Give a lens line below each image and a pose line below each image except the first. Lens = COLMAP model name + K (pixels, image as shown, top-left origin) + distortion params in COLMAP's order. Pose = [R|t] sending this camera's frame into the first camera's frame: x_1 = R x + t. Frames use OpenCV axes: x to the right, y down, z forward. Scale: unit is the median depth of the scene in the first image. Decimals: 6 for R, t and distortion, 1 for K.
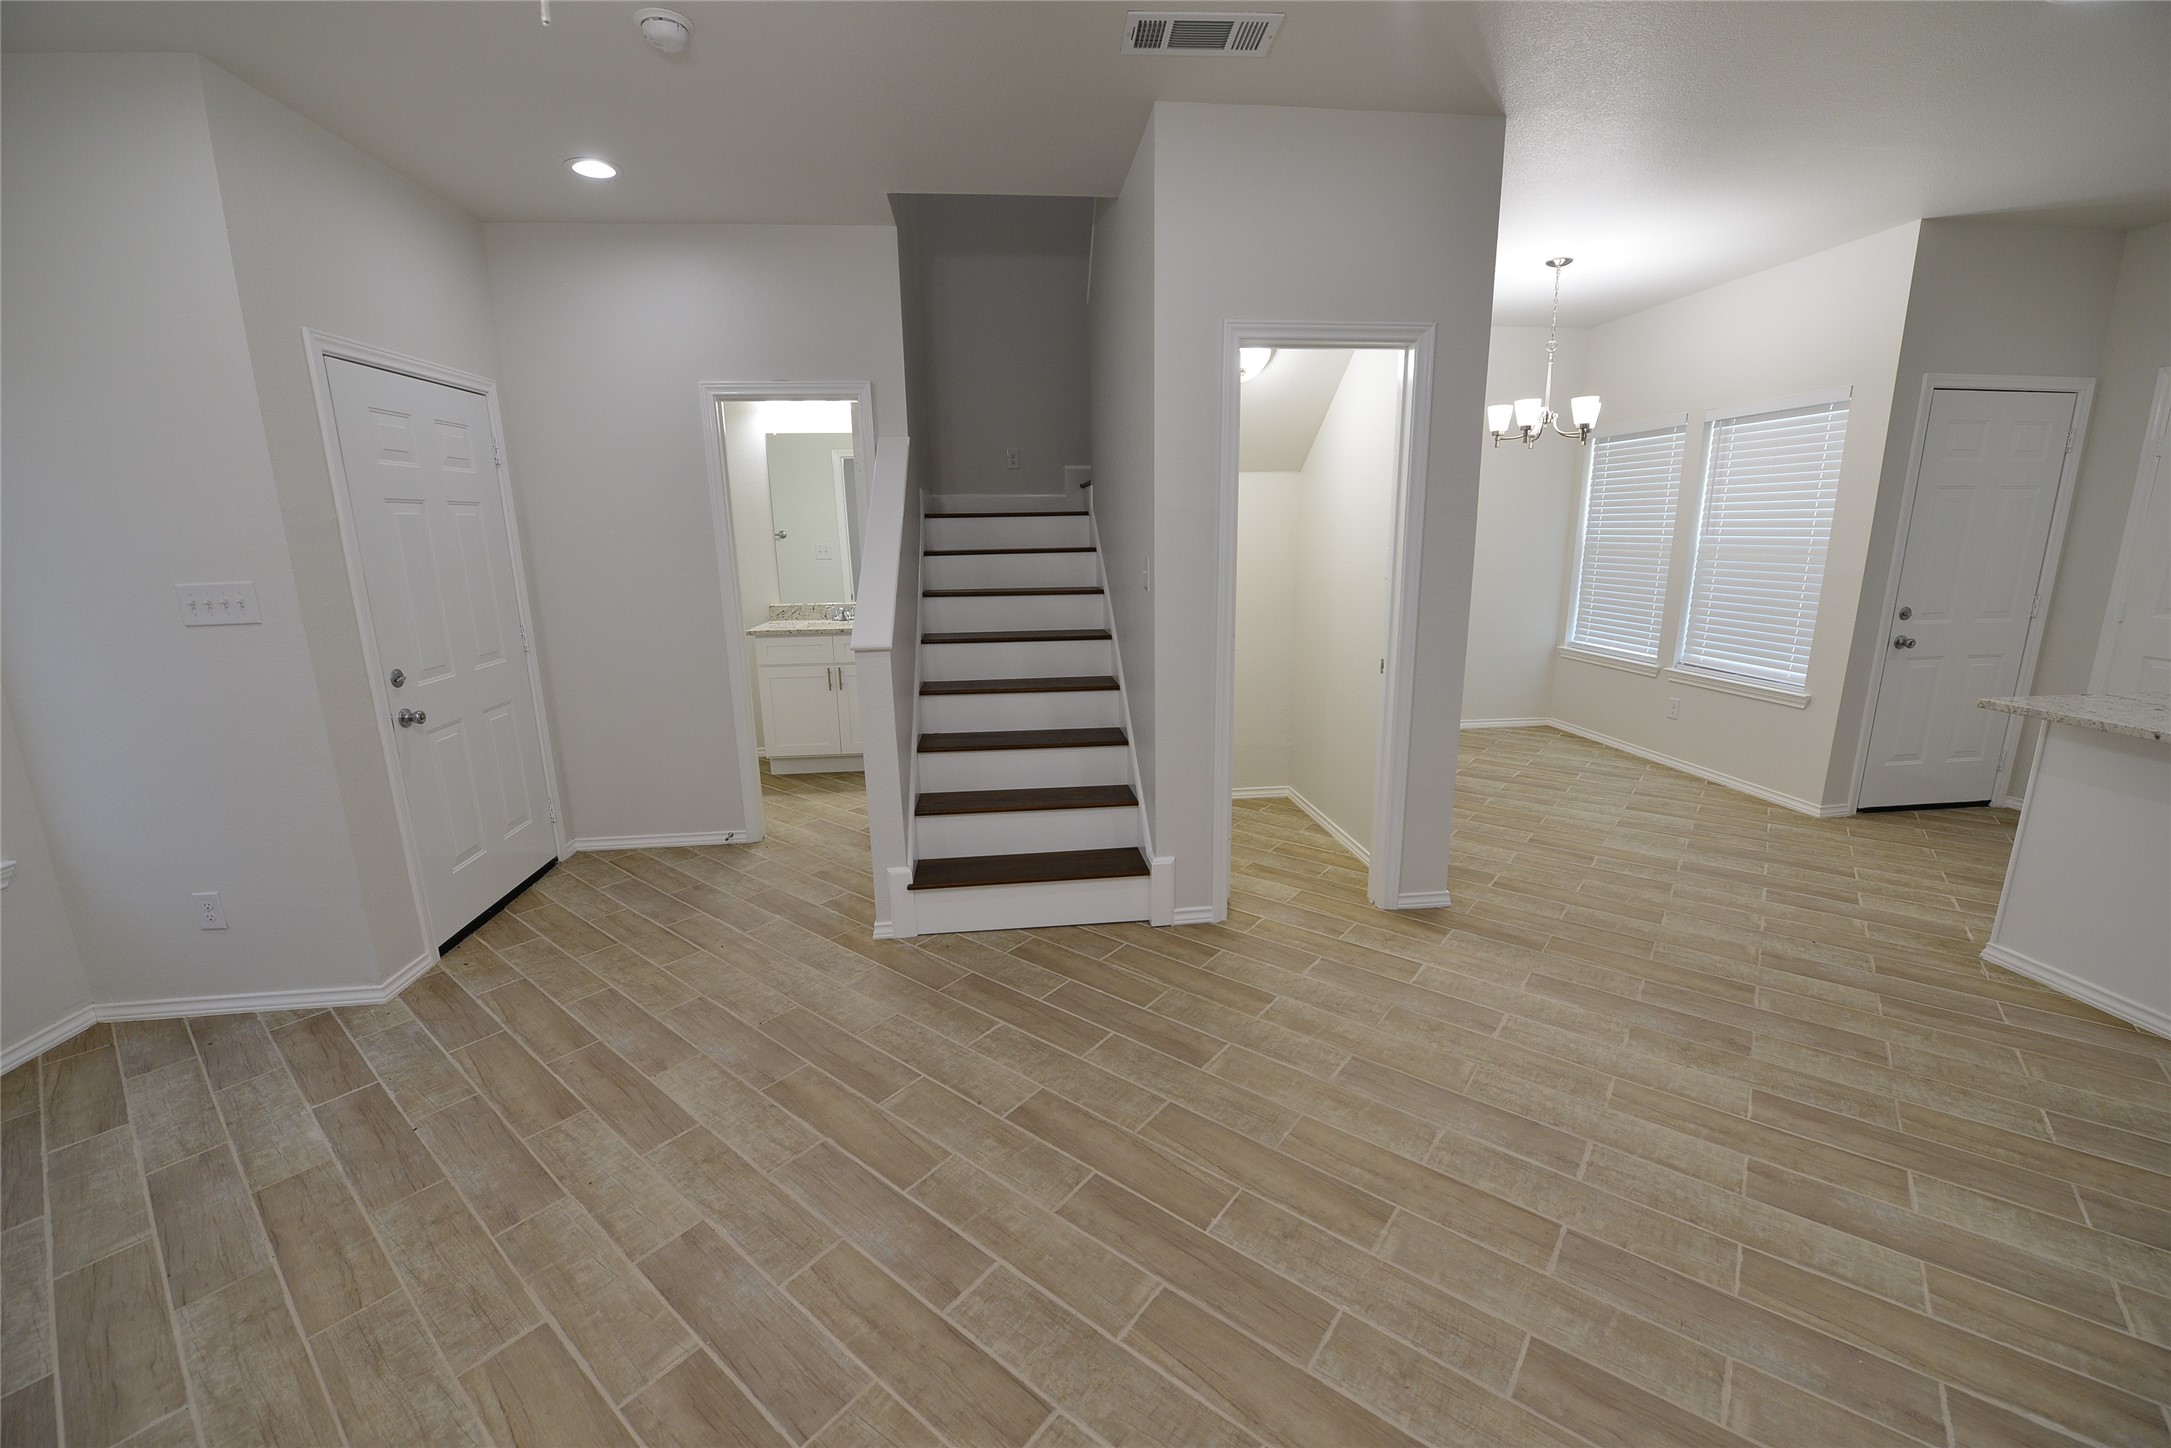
lens RADIAL K [[863.7, 0, 1084.0], [0, 863.7, 725.3], [0, 0, 1]] dist [-0.015883, -0.003134]
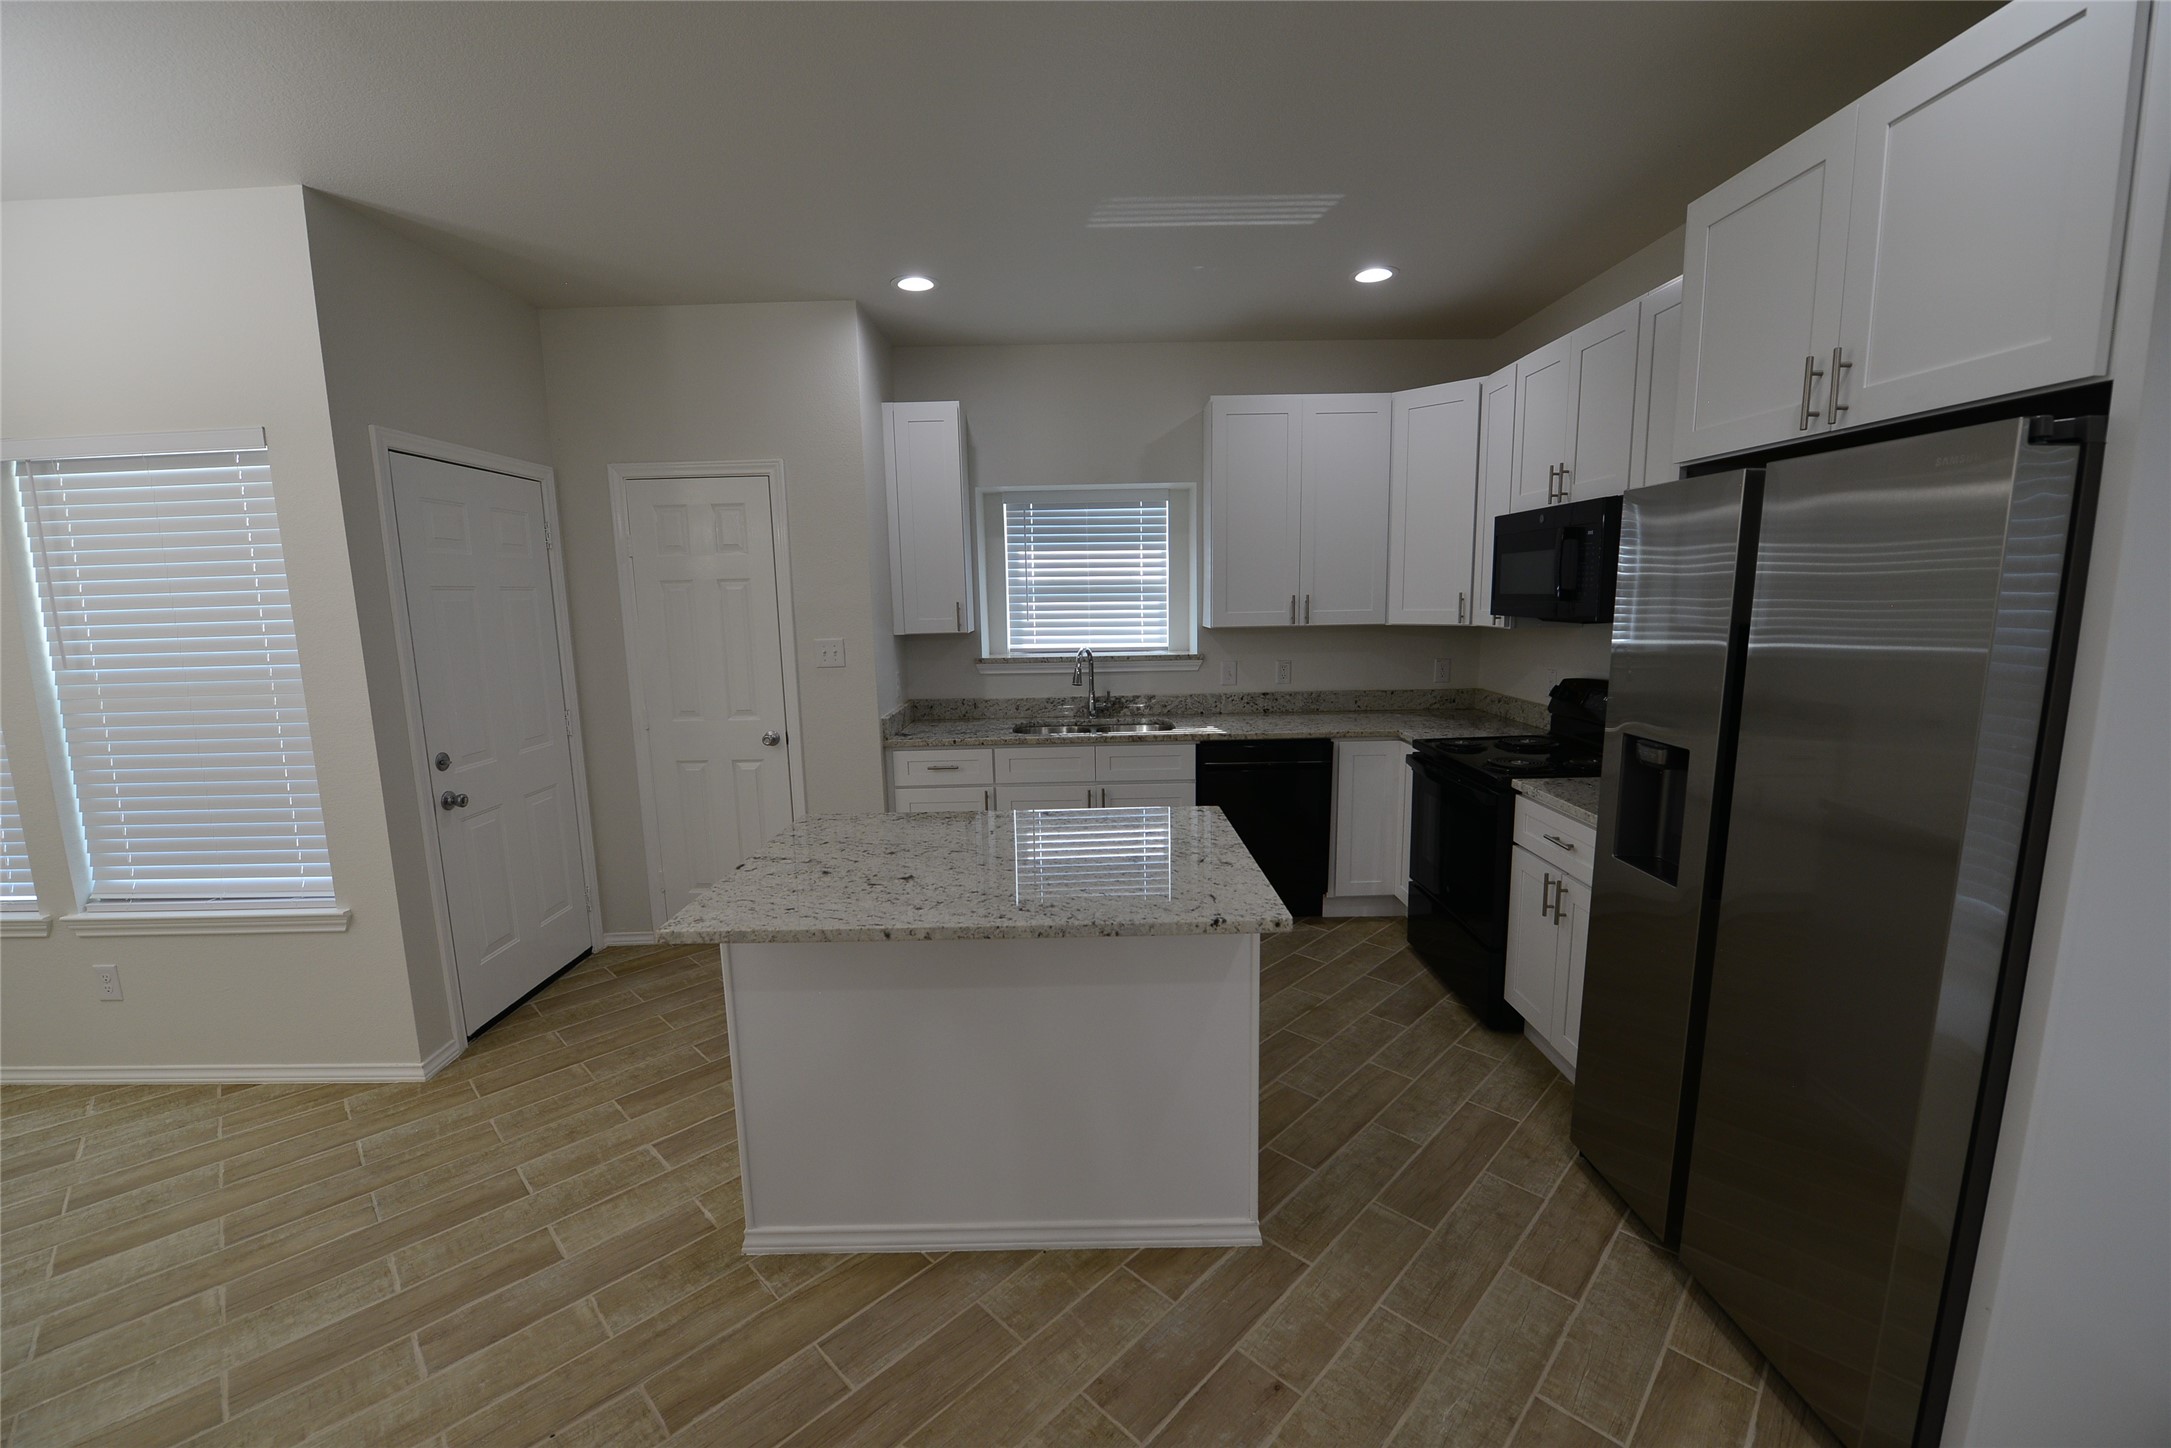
lens RADIAL K [[870.4, 0, 1085.5], [0, 870.4, 724.0], [0, 0, 1]] dist [-0.018129, -0.001399]
pose [[0.105507, -0.136249, 0.985040, 0.418970], [0.239837, 0.964814, 0.107762, -0.146018], [-0.965063, 0.224879, 0.134472, 0.494539]]
